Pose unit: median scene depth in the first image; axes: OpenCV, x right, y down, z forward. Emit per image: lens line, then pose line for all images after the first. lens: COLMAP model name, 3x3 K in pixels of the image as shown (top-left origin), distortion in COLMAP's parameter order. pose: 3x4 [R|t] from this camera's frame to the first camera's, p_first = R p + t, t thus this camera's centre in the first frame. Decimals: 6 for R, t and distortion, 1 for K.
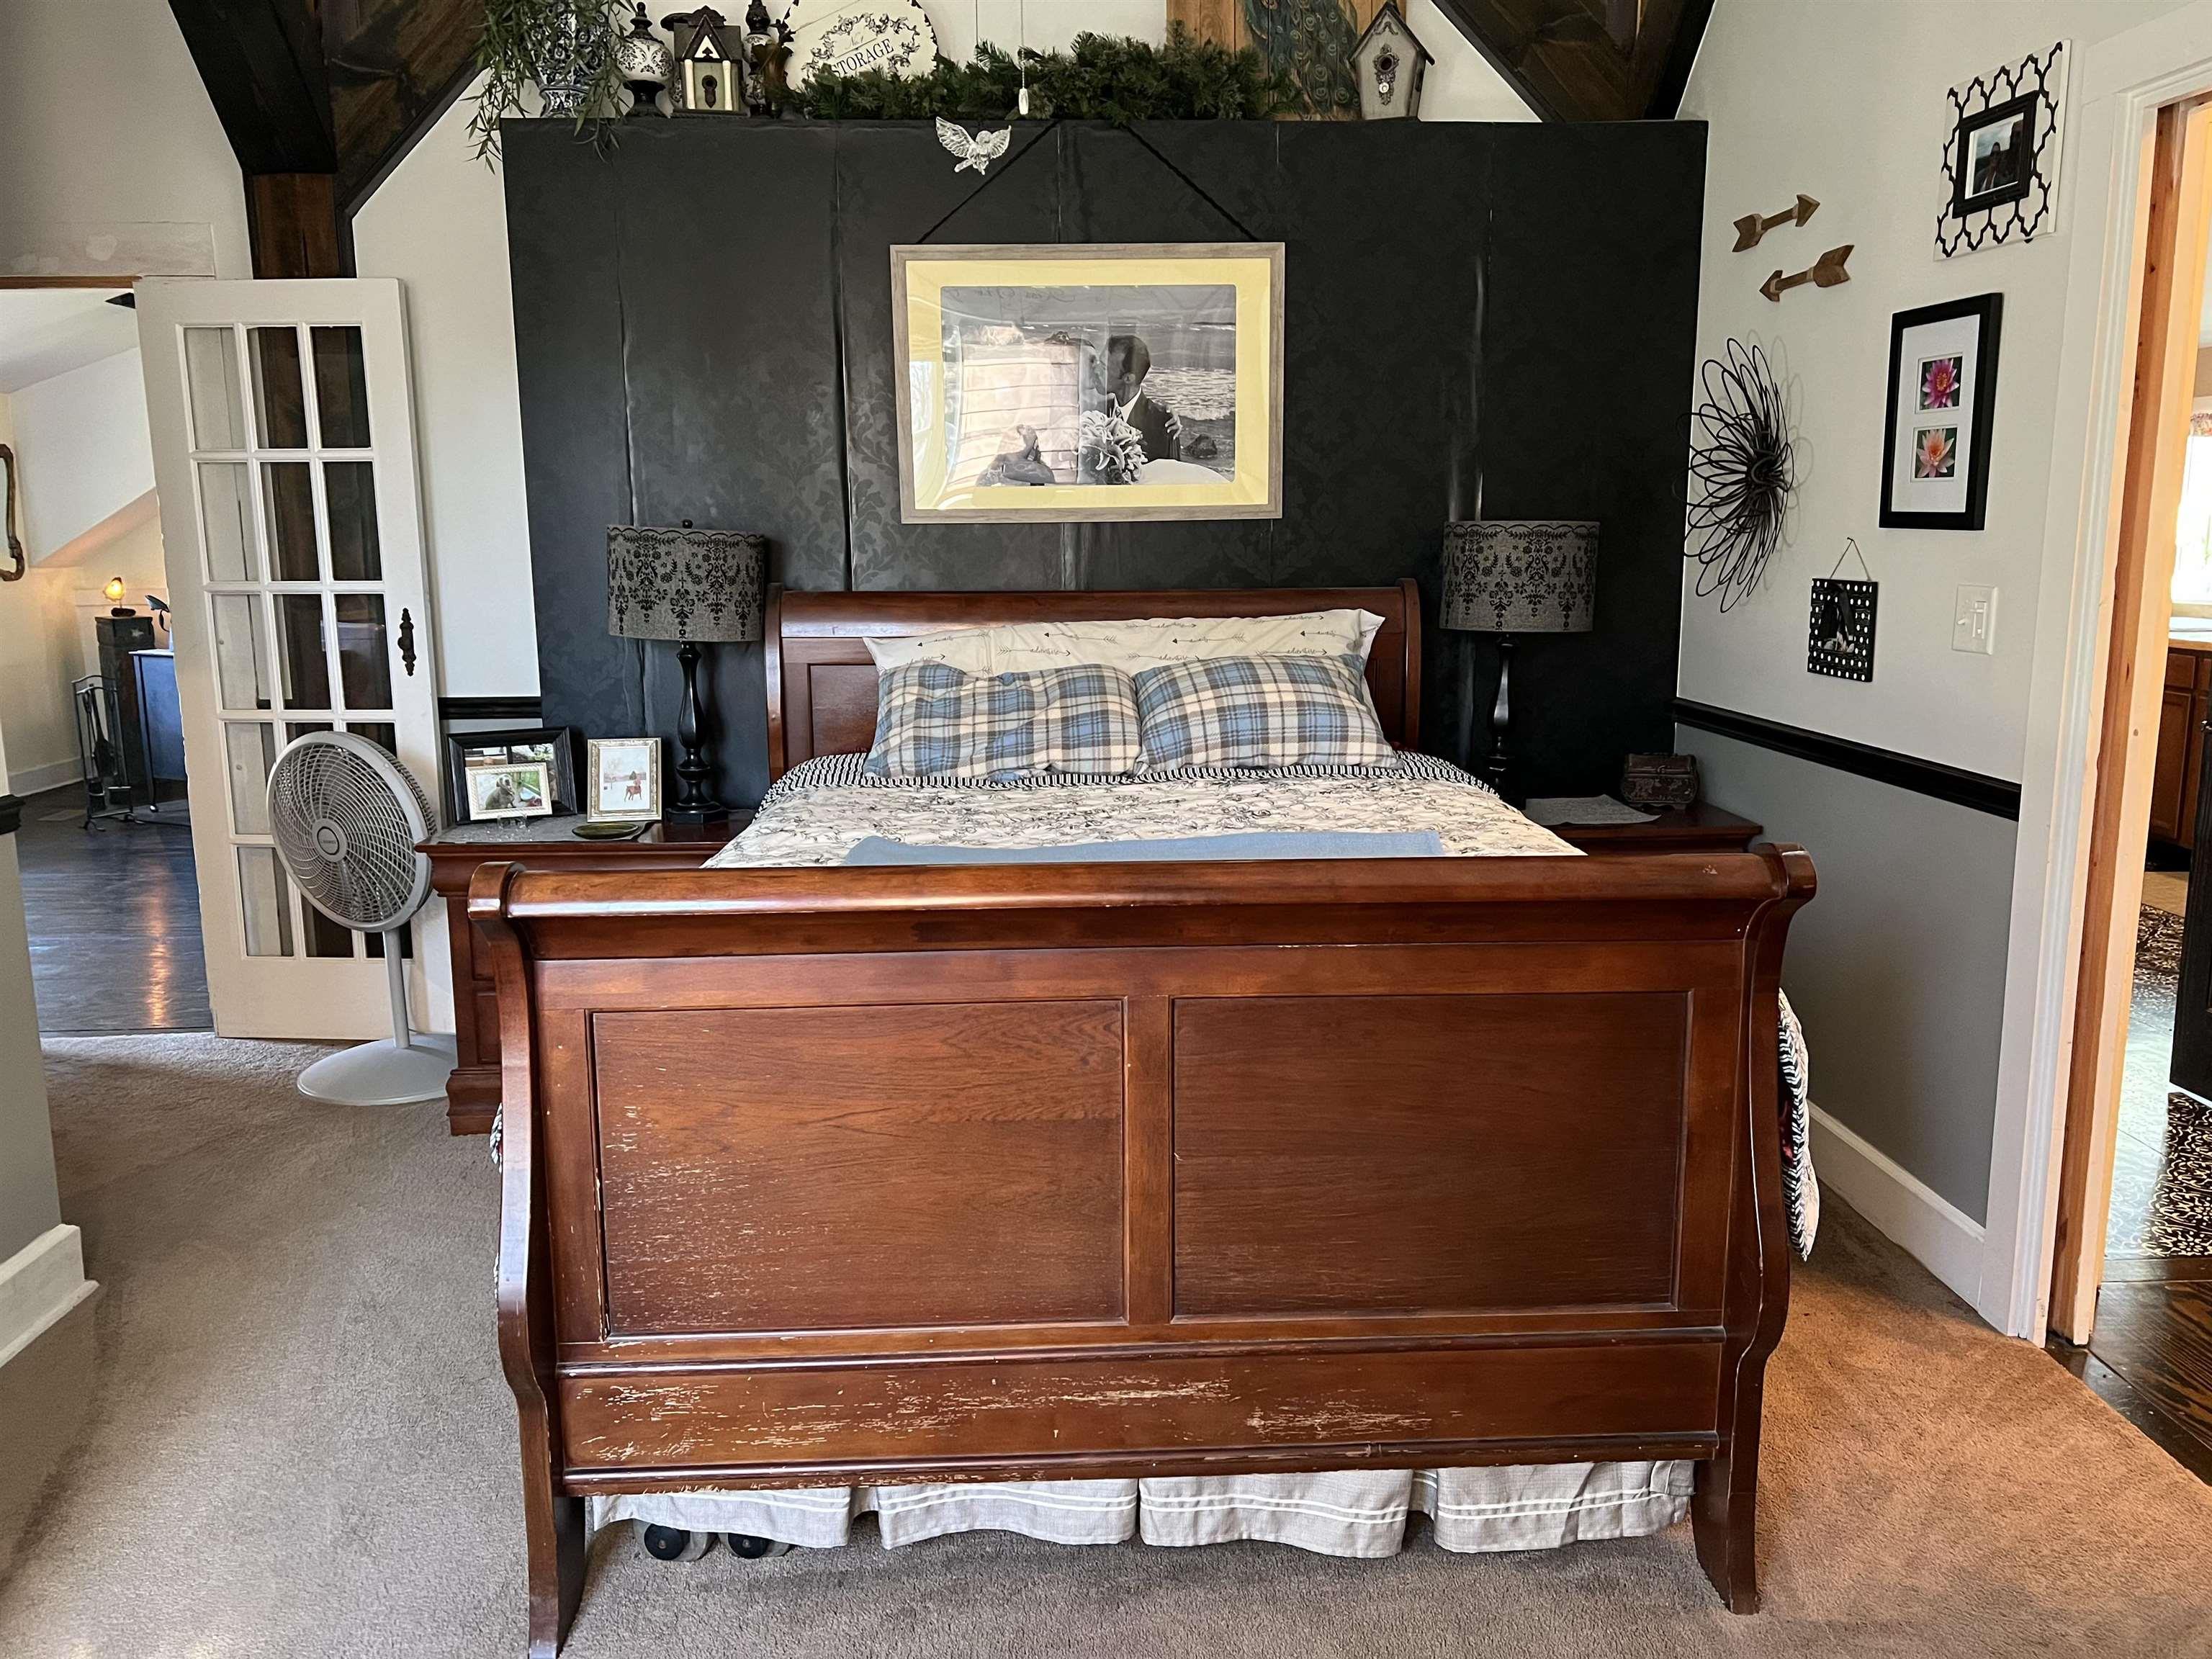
lens RADIAL K [[1656.0, 0, 1115.9], [0, 1656.0, 828.1], [0, 0, 1]] dist [0.065555, -0.081906]
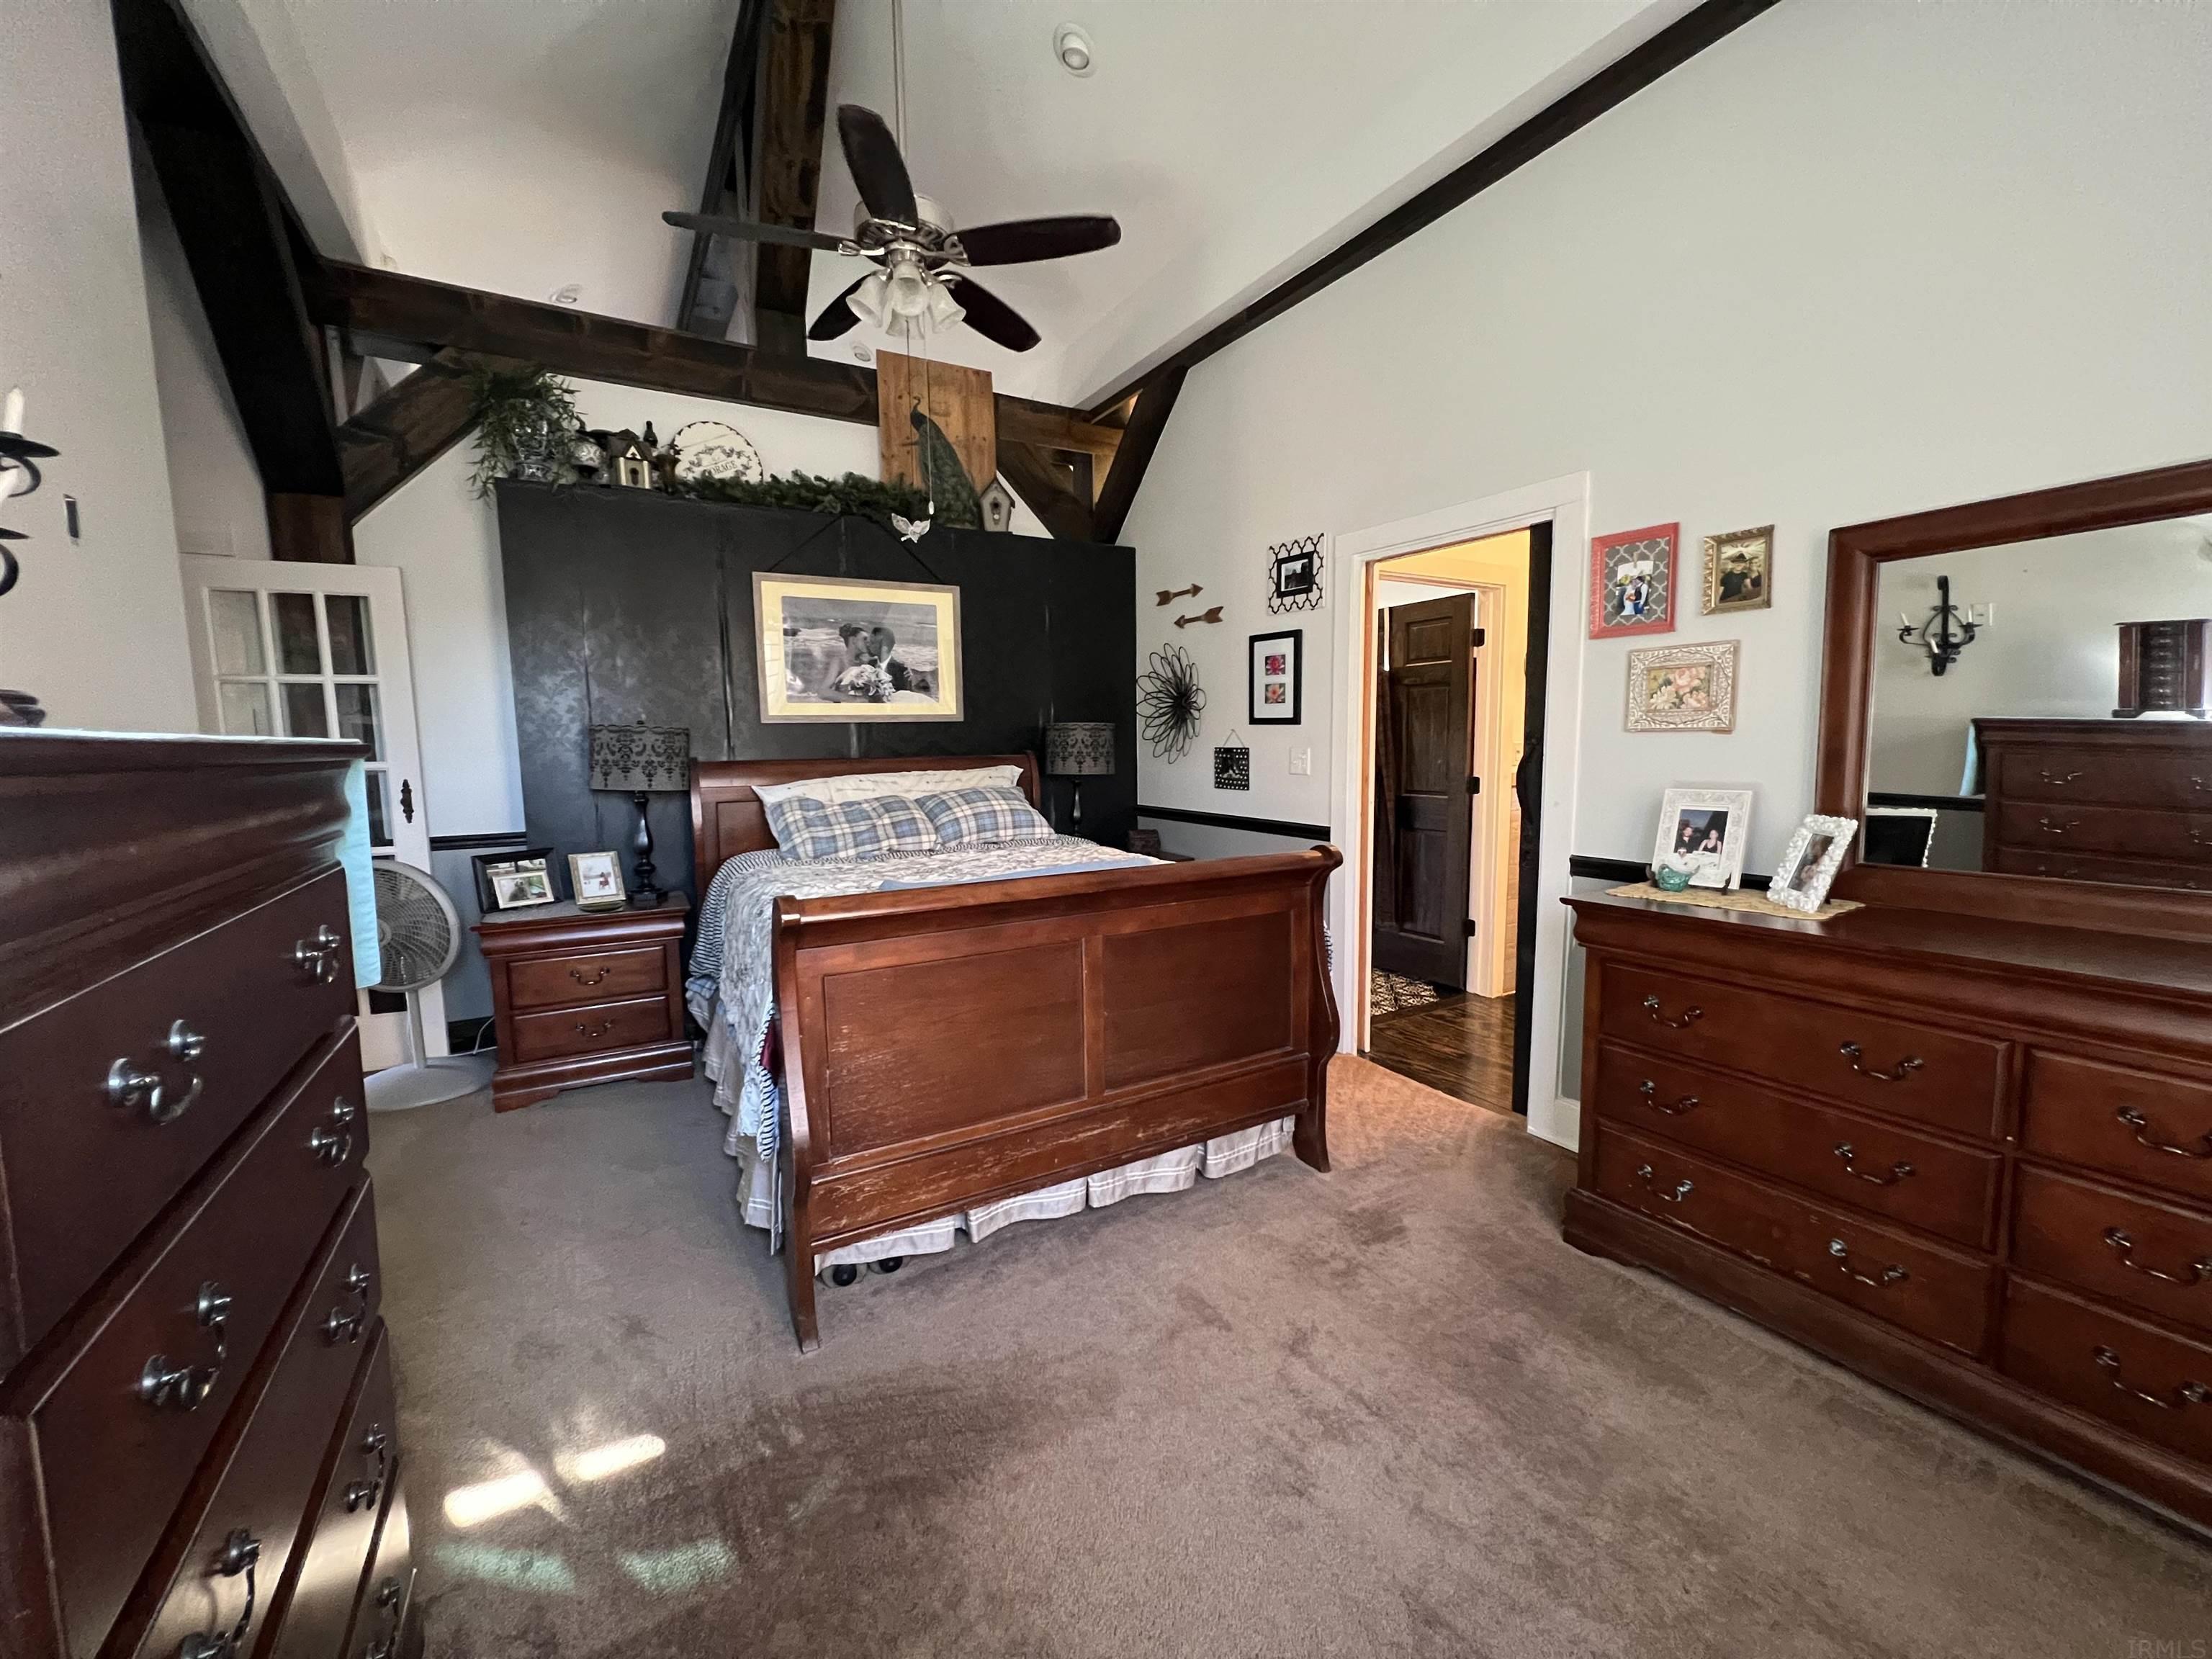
lens RADIAL K [[885.2, 0, 1105.5], [0, 885.2, 839.7], [0, 0, 1]] dist [-0.001002, 0.000106]
pose [[0.887903, -0.056463, 0.456552, -0.260139], [0.086624, 0.995207, -0.045388, 0.017989], [-0.451800, 0.079849, 0.888538, -0.003163]]
